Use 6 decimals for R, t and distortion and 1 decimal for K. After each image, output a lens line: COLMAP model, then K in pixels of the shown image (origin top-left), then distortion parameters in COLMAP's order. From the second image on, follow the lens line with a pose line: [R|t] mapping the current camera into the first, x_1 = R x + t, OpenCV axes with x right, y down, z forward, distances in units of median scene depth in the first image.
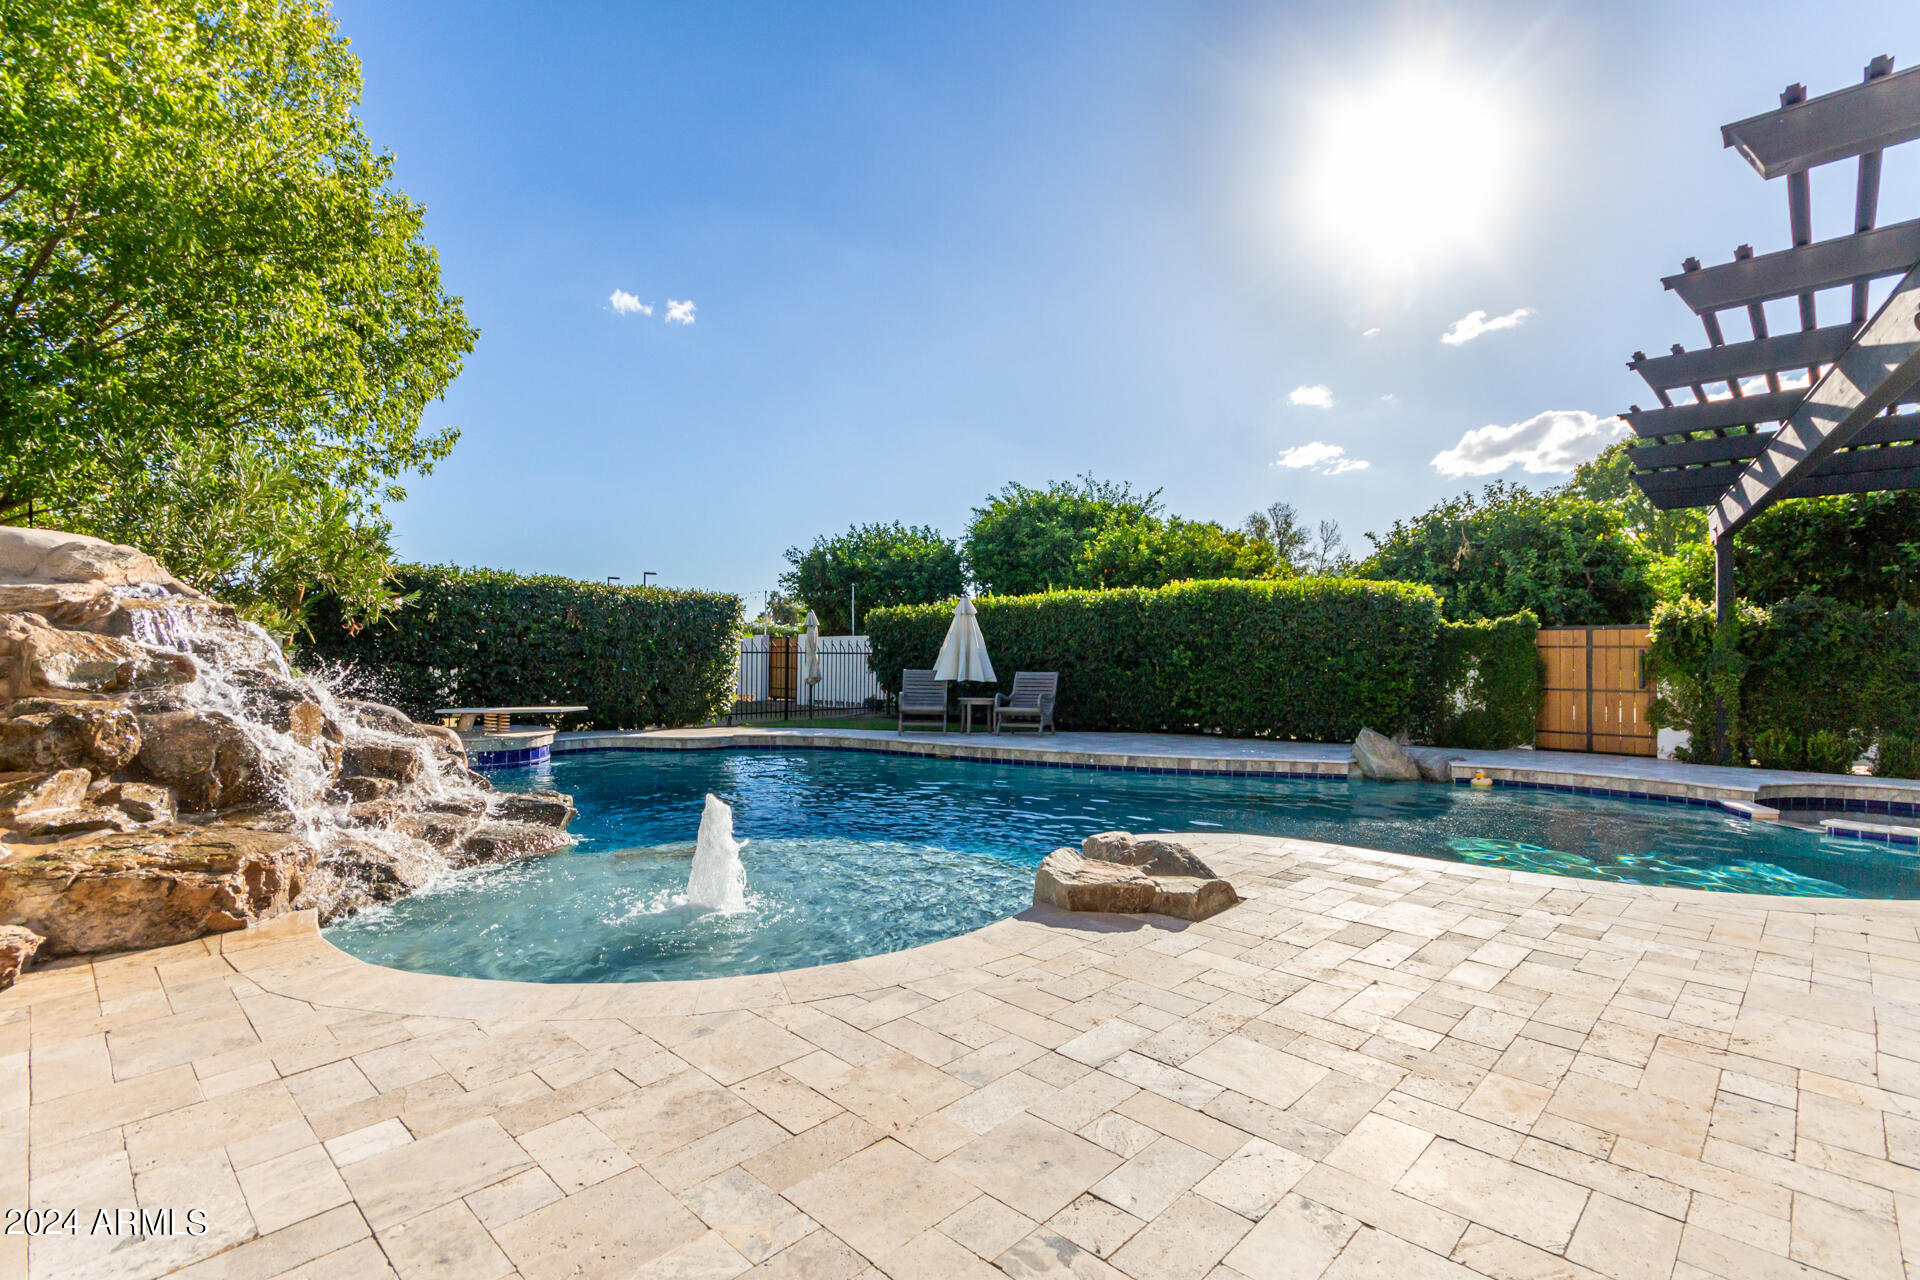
lens RADIAL K [[889.7, 0, 960.3], [0, 889.7, 640.4], [0, 0, 1]] dist [-0.001166, 0.000093]
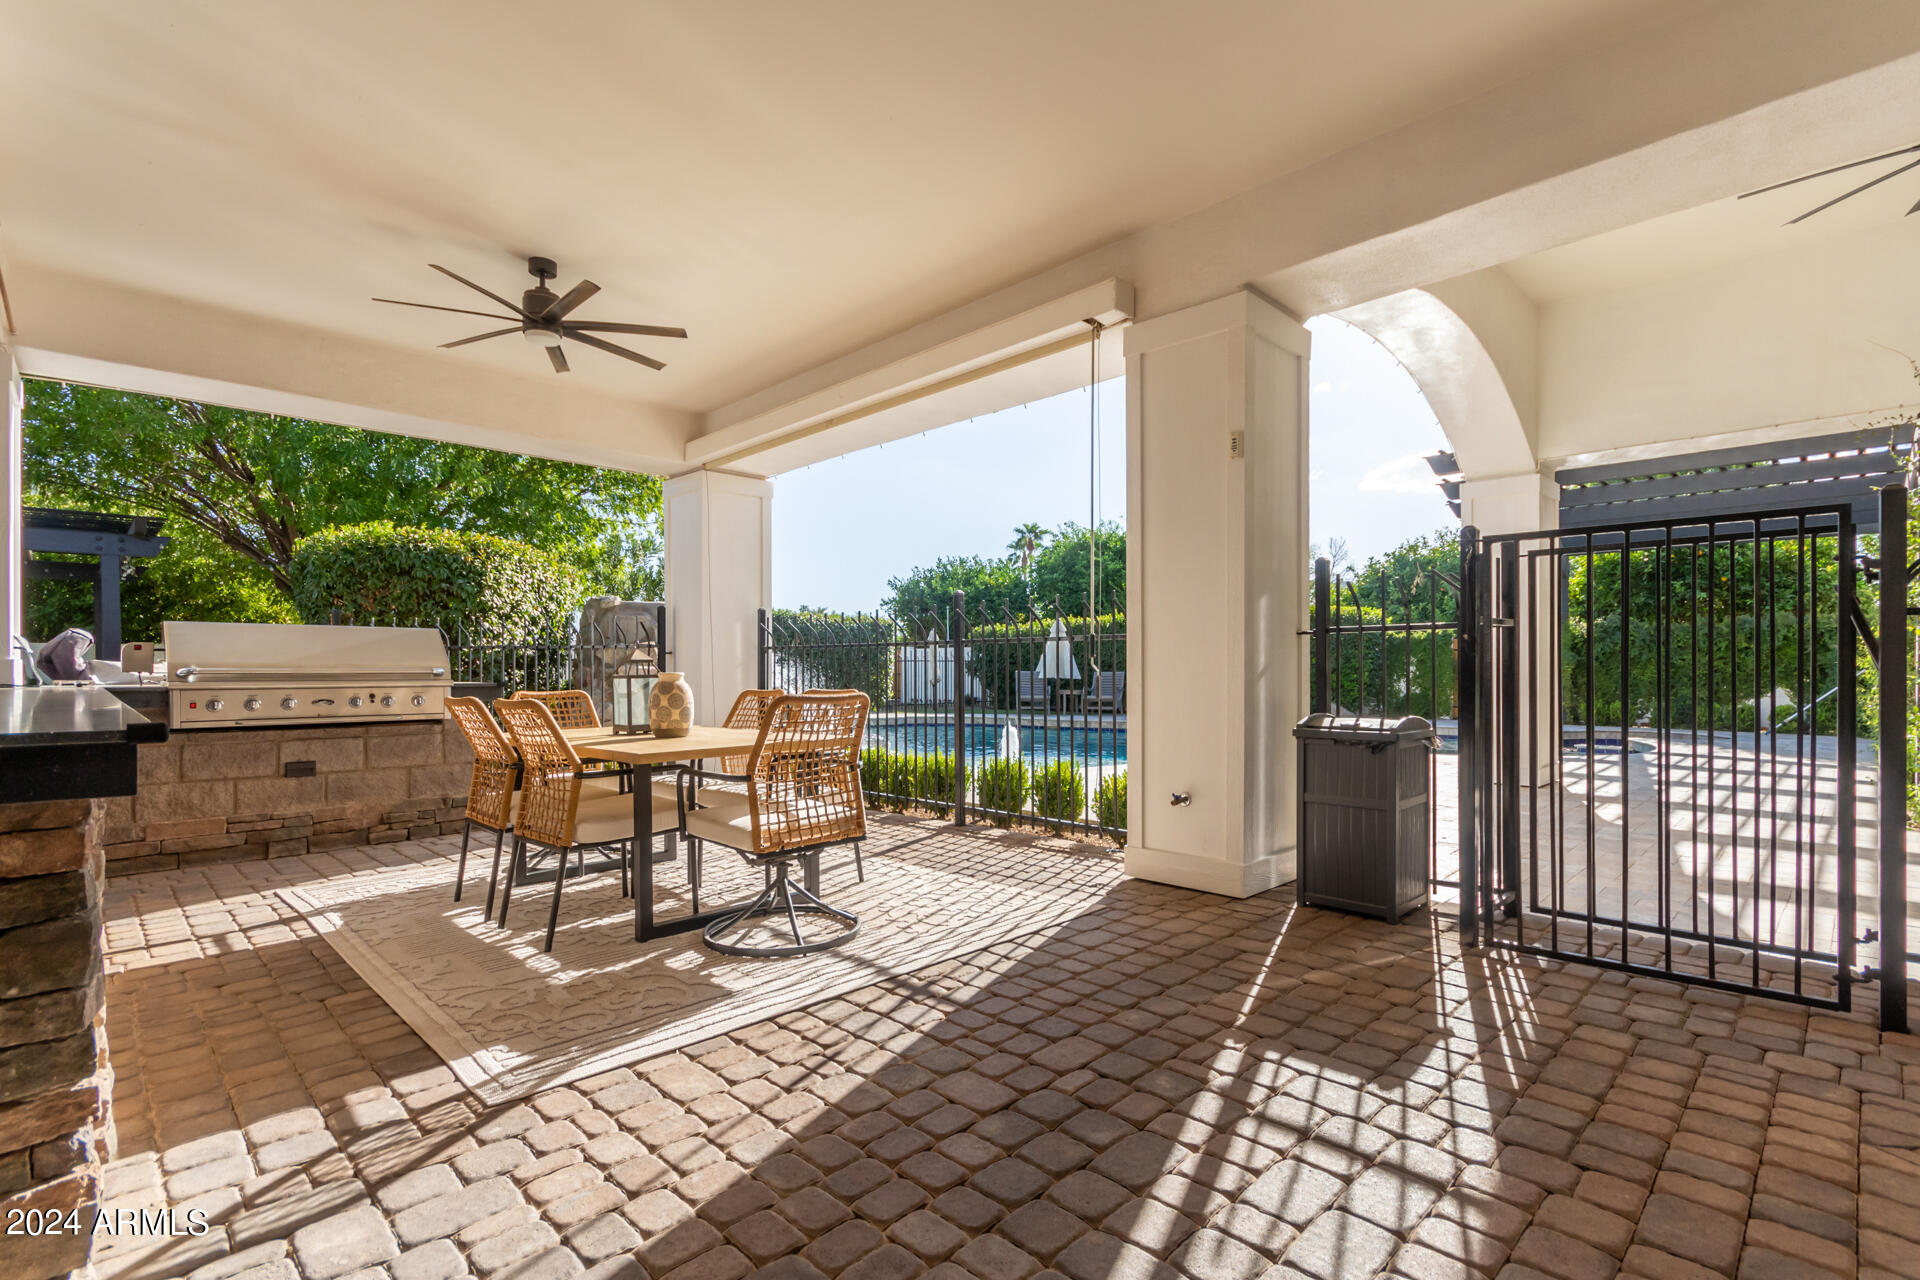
lens RADIAL K [[889.7, 0, 959.5], [0, 889.7, 660.2], [0, 0, 1]] dist [-0.001166, 0.000093]
pose [[0.999754, -0.010946, -0.019294, -0.103551], [0.011141, 0.999888, 0.010016, 0.000137], [0.019183, -0.010229, 0.999764, -0.351961]]
